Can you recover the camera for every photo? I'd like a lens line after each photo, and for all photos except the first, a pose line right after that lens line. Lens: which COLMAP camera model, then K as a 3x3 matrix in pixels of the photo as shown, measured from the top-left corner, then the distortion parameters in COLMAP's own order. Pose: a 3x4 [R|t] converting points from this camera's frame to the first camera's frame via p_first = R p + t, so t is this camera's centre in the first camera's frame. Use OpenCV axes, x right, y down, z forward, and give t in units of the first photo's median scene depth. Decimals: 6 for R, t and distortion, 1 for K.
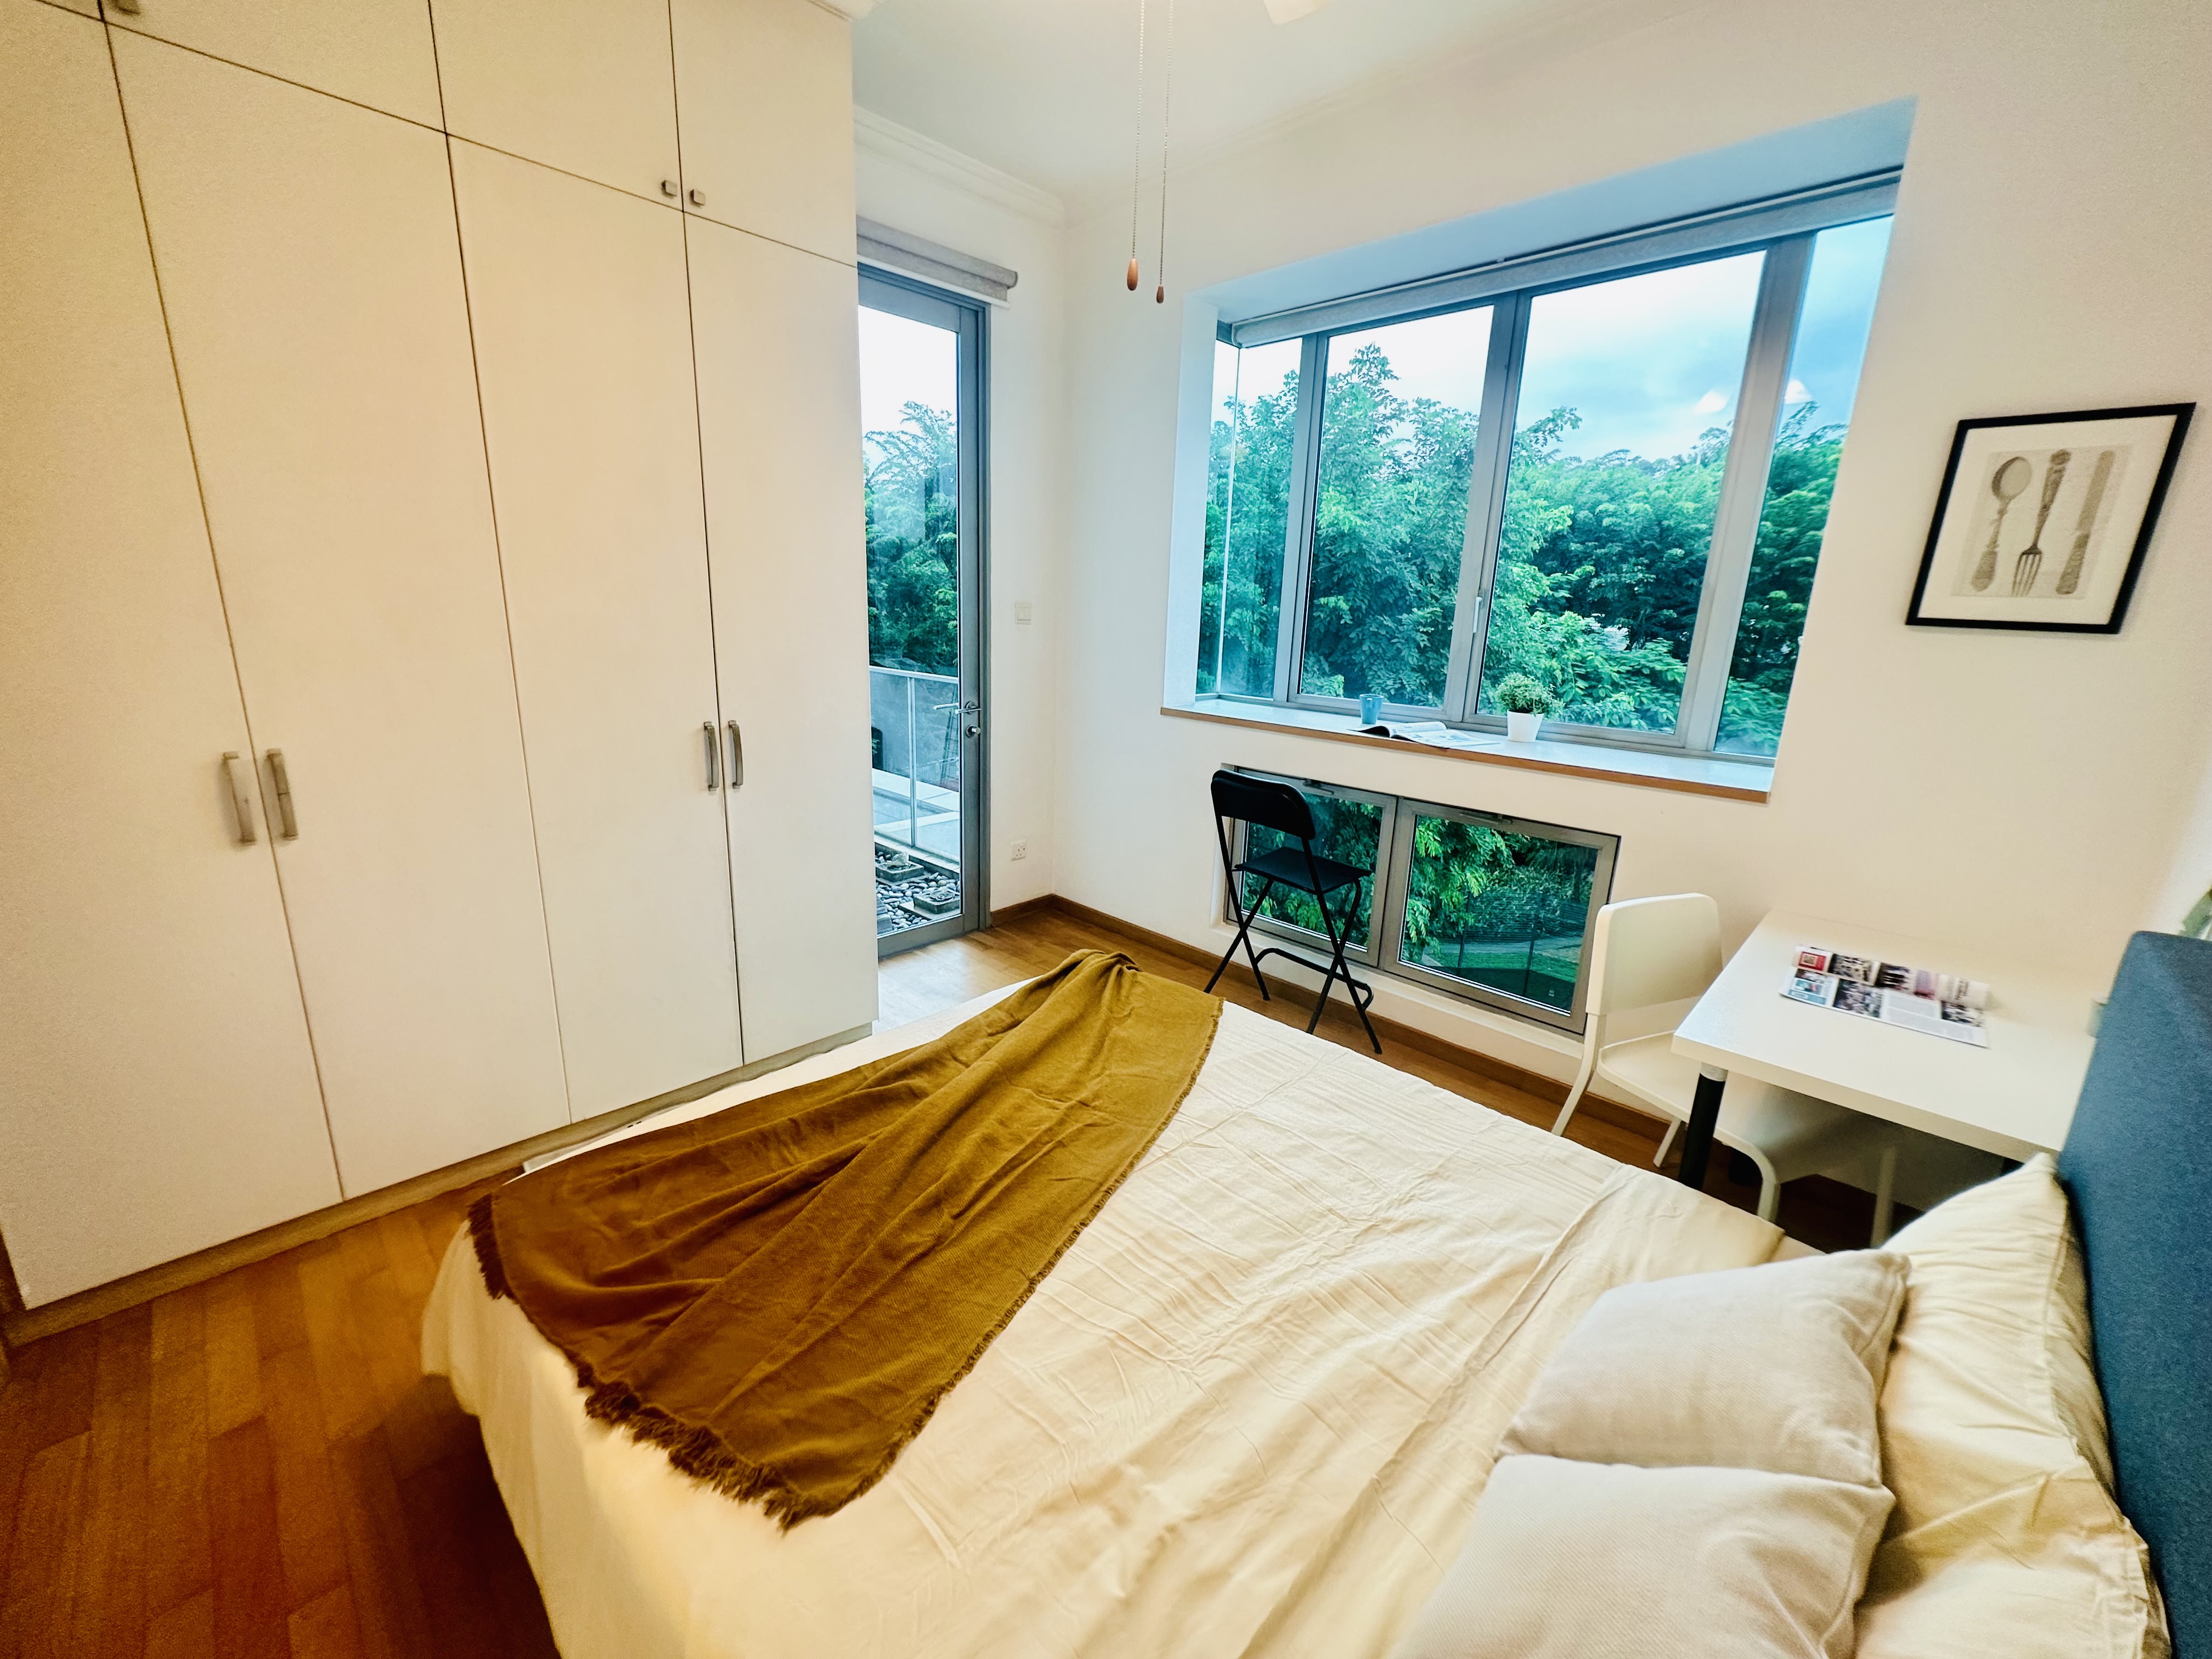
lens RADIAL K [[881.4, 0, 1108.1], [0, 881.4, 830.6], [0, 0, 1]] dist [-0.006776, 0.001468]
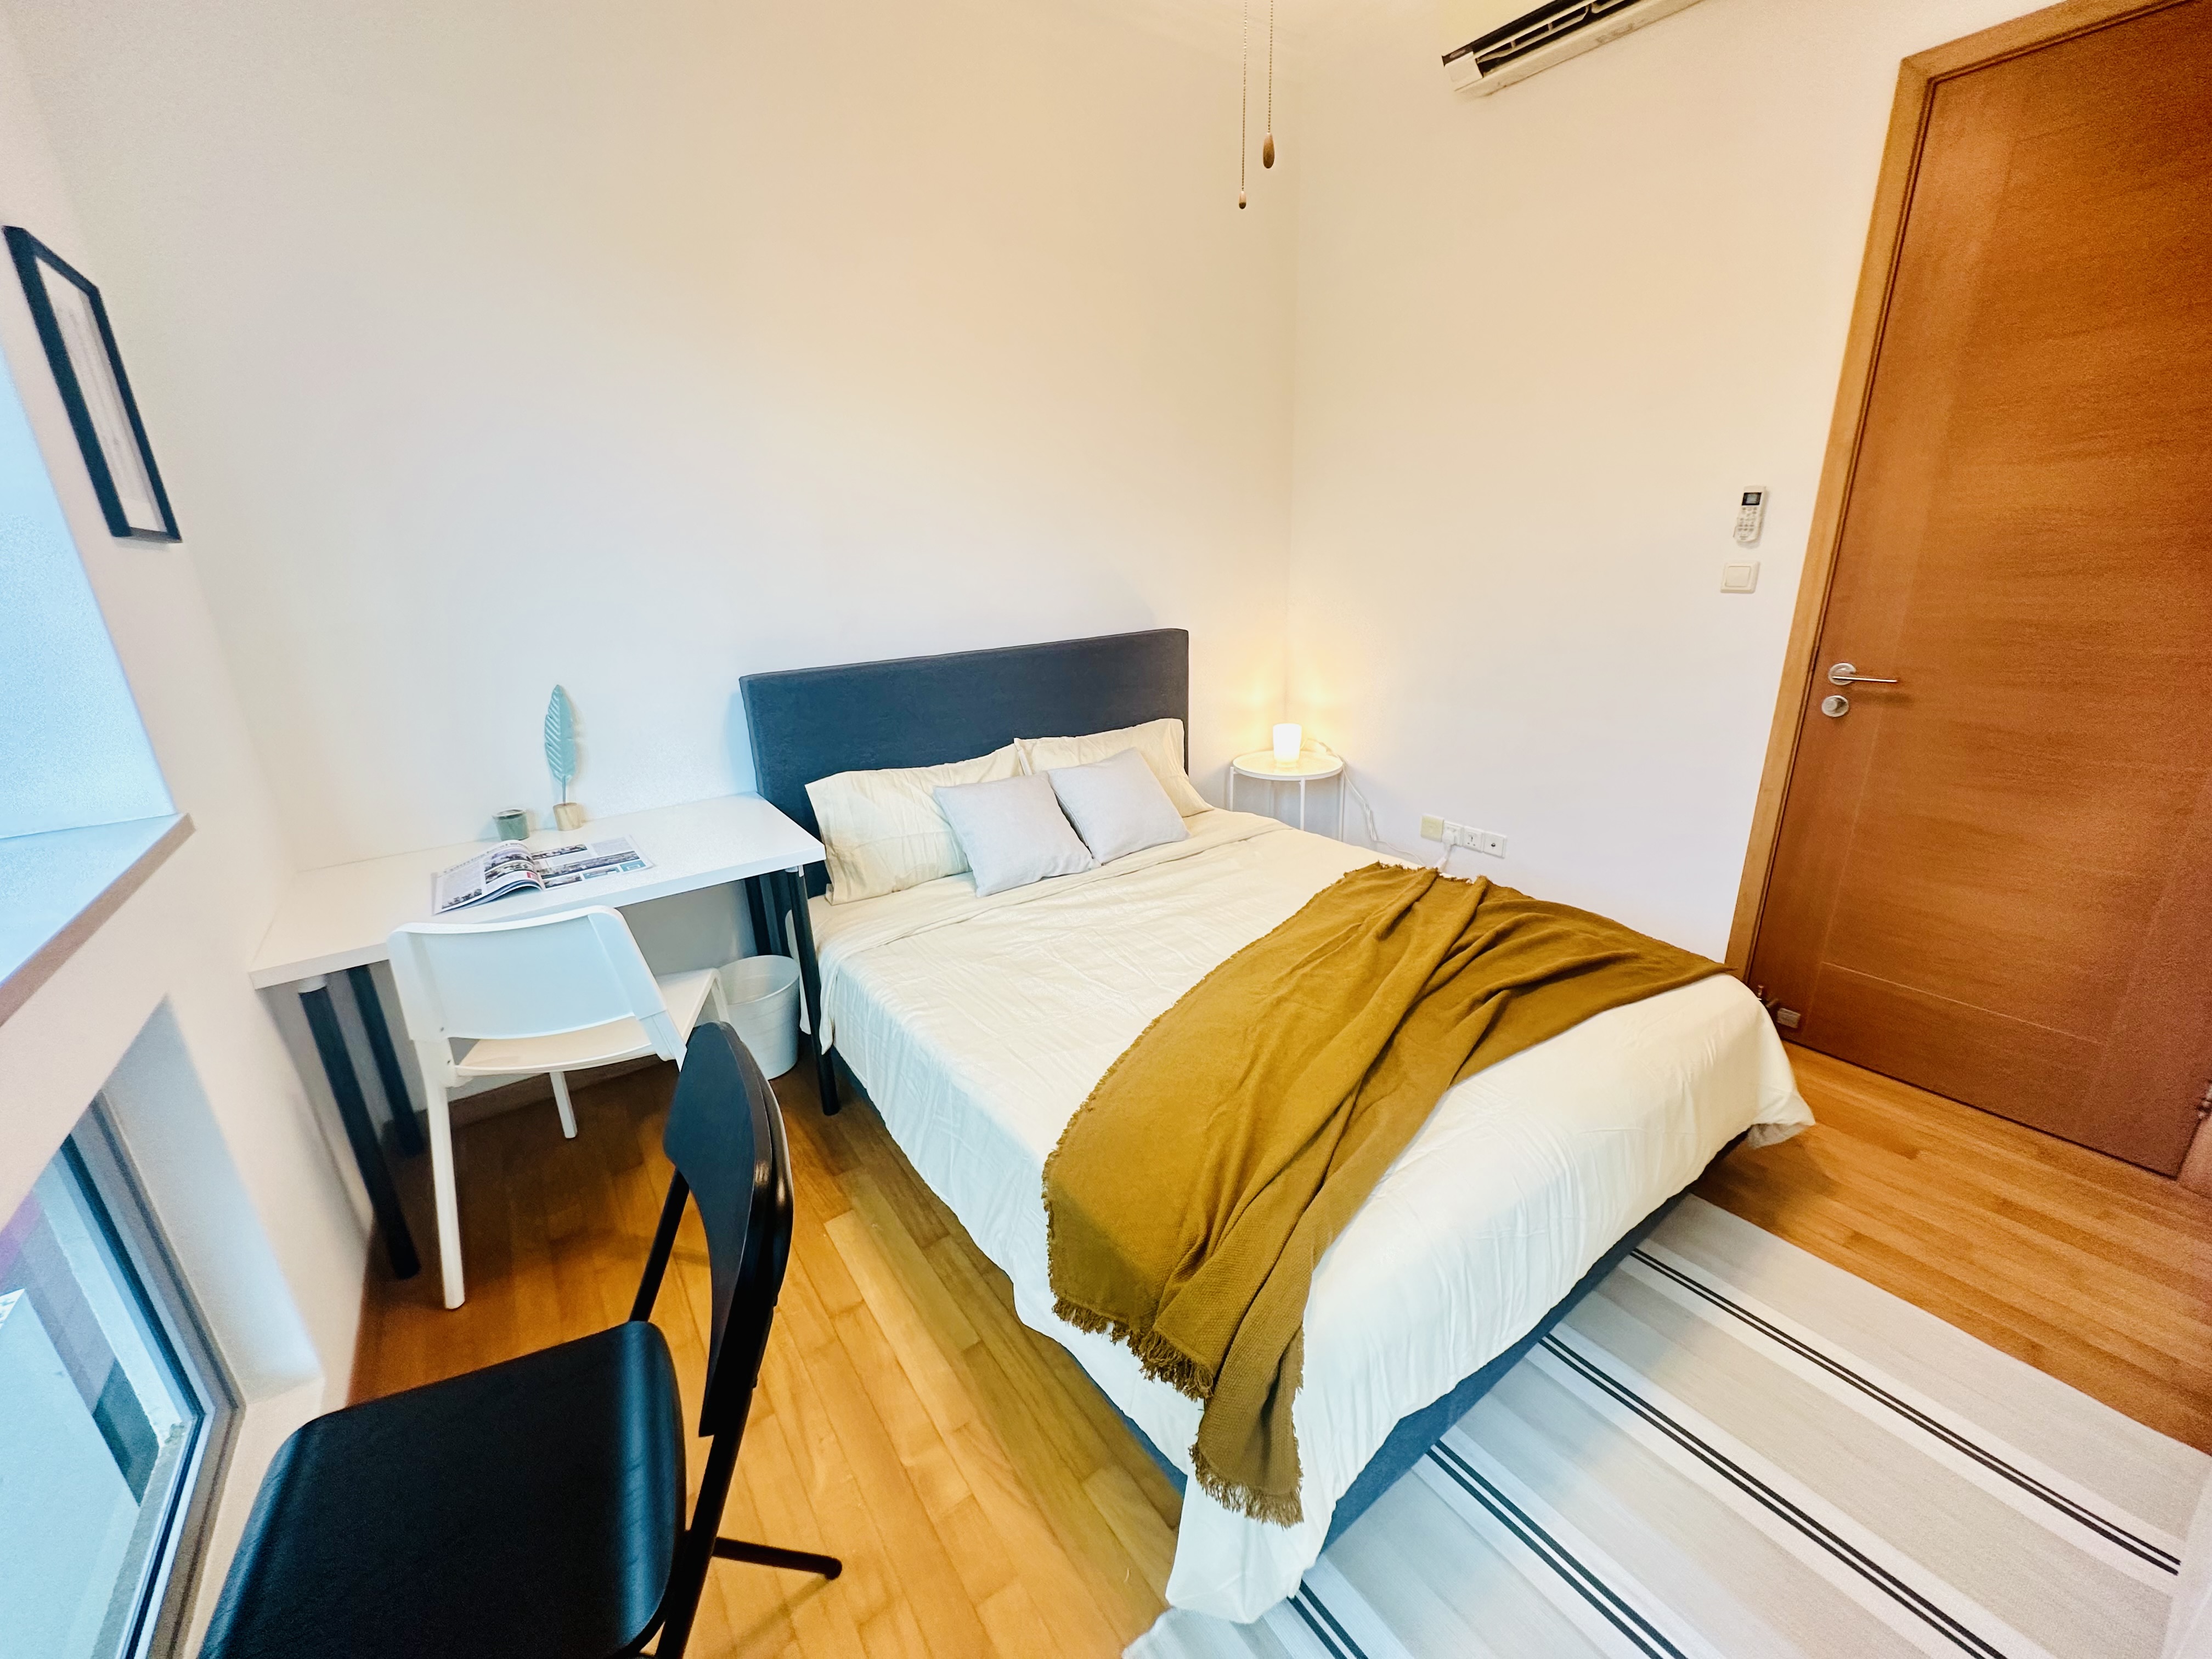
lens RADIAL K [[881.4, 0, 1109.6], [0, 881.4, 826.6], [0, 0, 1]] dist [-0.006776, 0.001468]
pose [[-0.984304, -0.053469, 0.168186, -0.000058], [0.046285, 0.841426, 0.538386, -0.263268], [-0.170303, 0.537720, -0.825745, 1.089034]]
